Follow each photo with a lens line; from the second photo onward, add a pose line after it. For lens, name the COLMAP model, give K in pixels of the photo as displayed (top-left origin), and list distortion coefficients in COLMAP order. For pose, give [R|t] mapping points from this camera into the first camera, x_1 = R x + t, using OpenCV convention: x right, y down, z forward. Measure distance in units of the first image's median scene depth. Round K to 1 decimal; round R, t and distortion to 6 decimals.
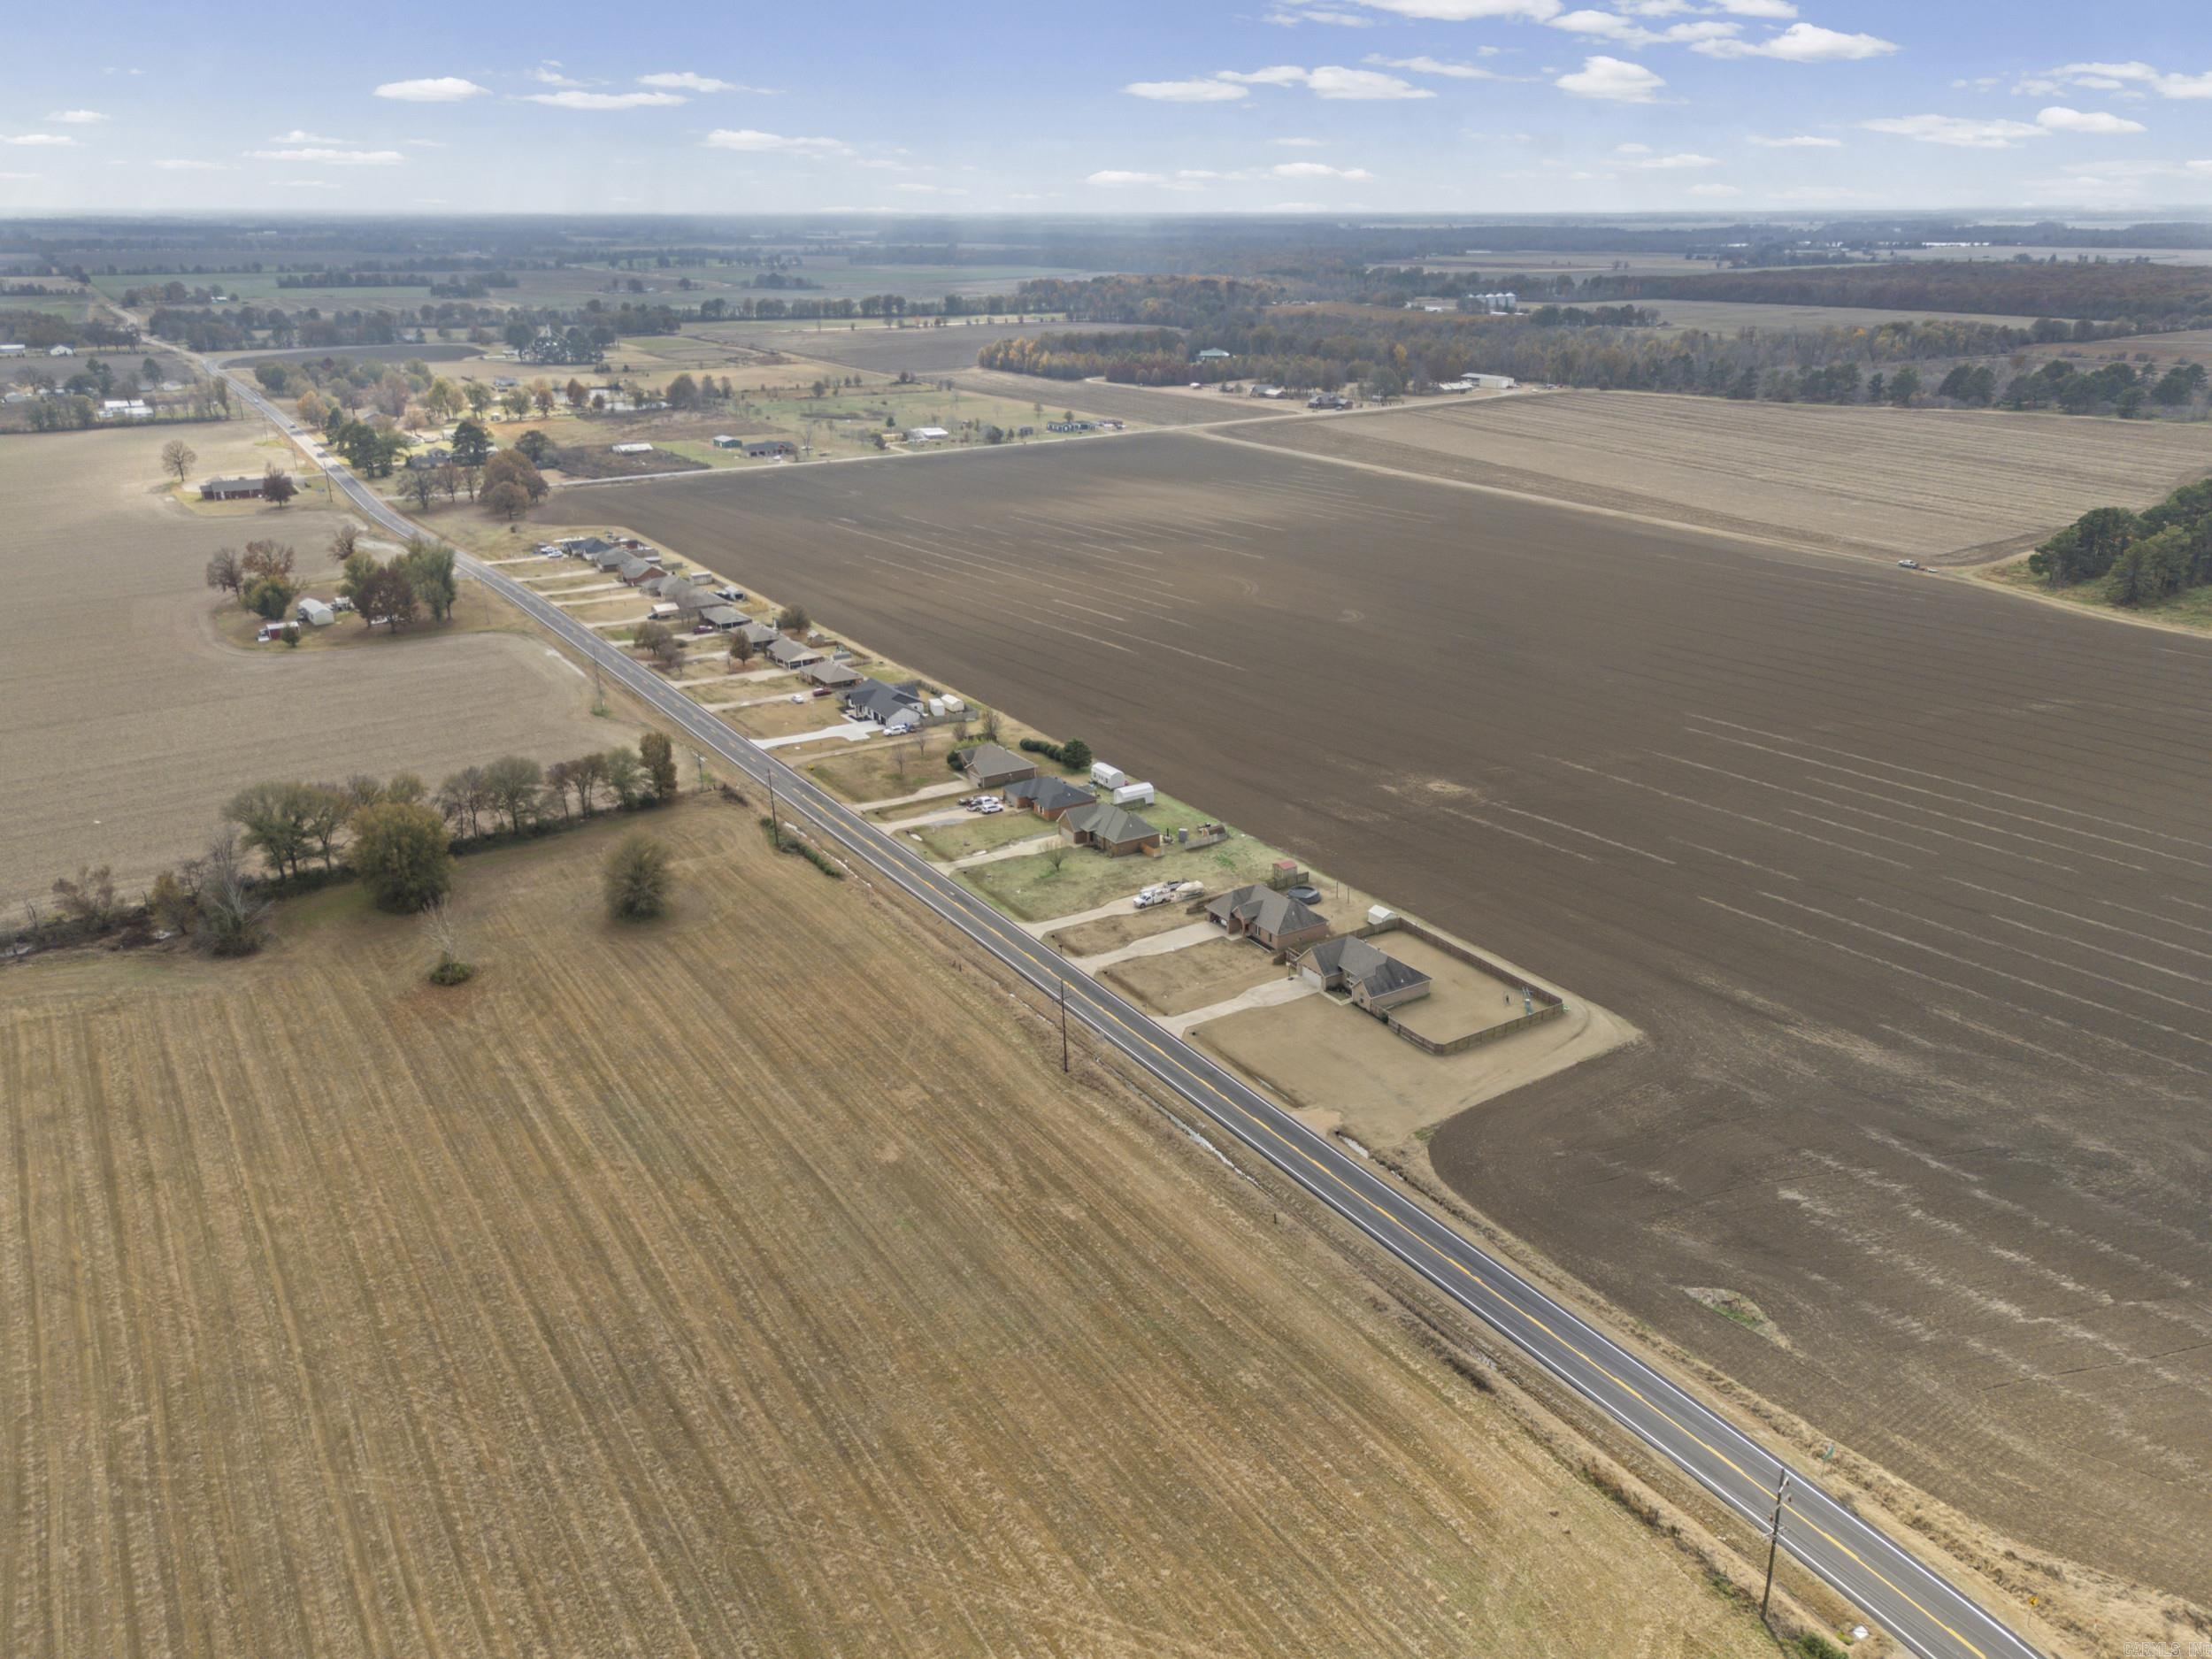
lens RADIAL K [[1651.1, 0, 1106.0], [0, 1651.1, 829.5], [0, 0, 1]] dist [0.068722, -0.064617]
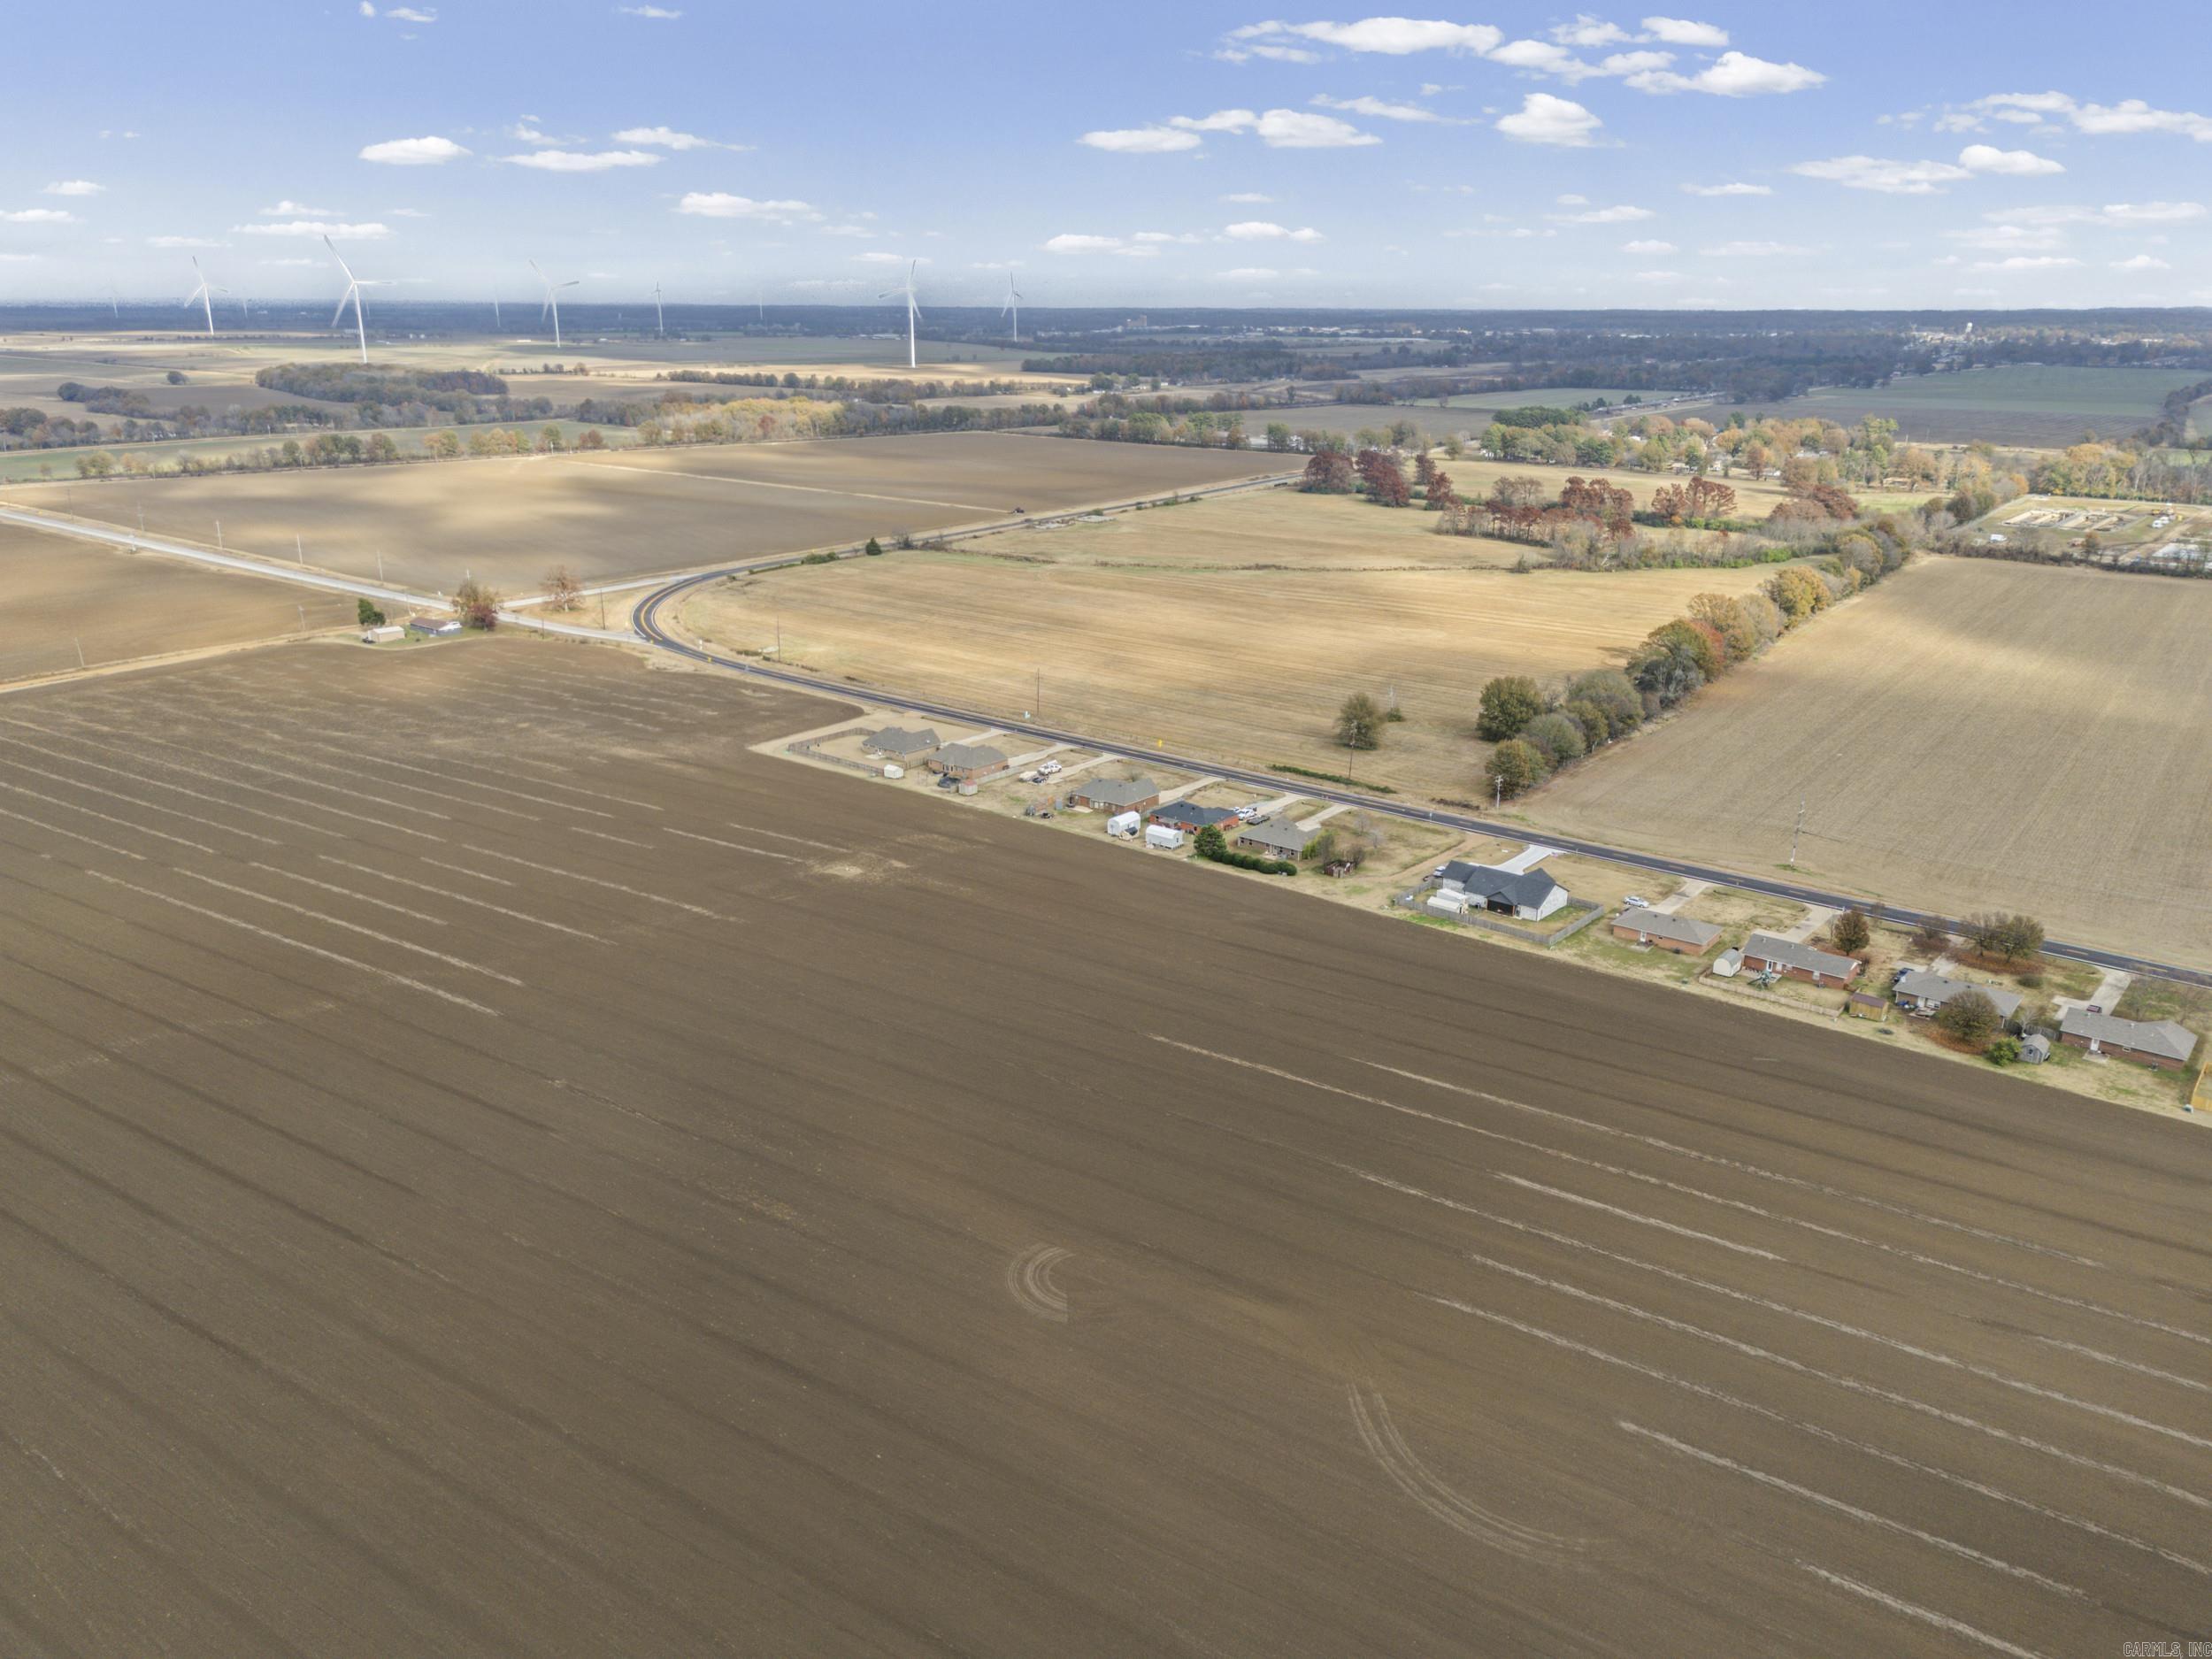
lens RADIAL K [[1599.4, 0, 1106.0], [0, 1599.4, 878.6], [0, 0, 1]] dist [0.101655, -0.156651]
pose [[-0.949891, 0.102833, -0.295181, 0.380172], [-0.111871, 0.769946, 0.628226, -0.724997], [0.291876, 0.629768, -0.719861, 1.945387]]
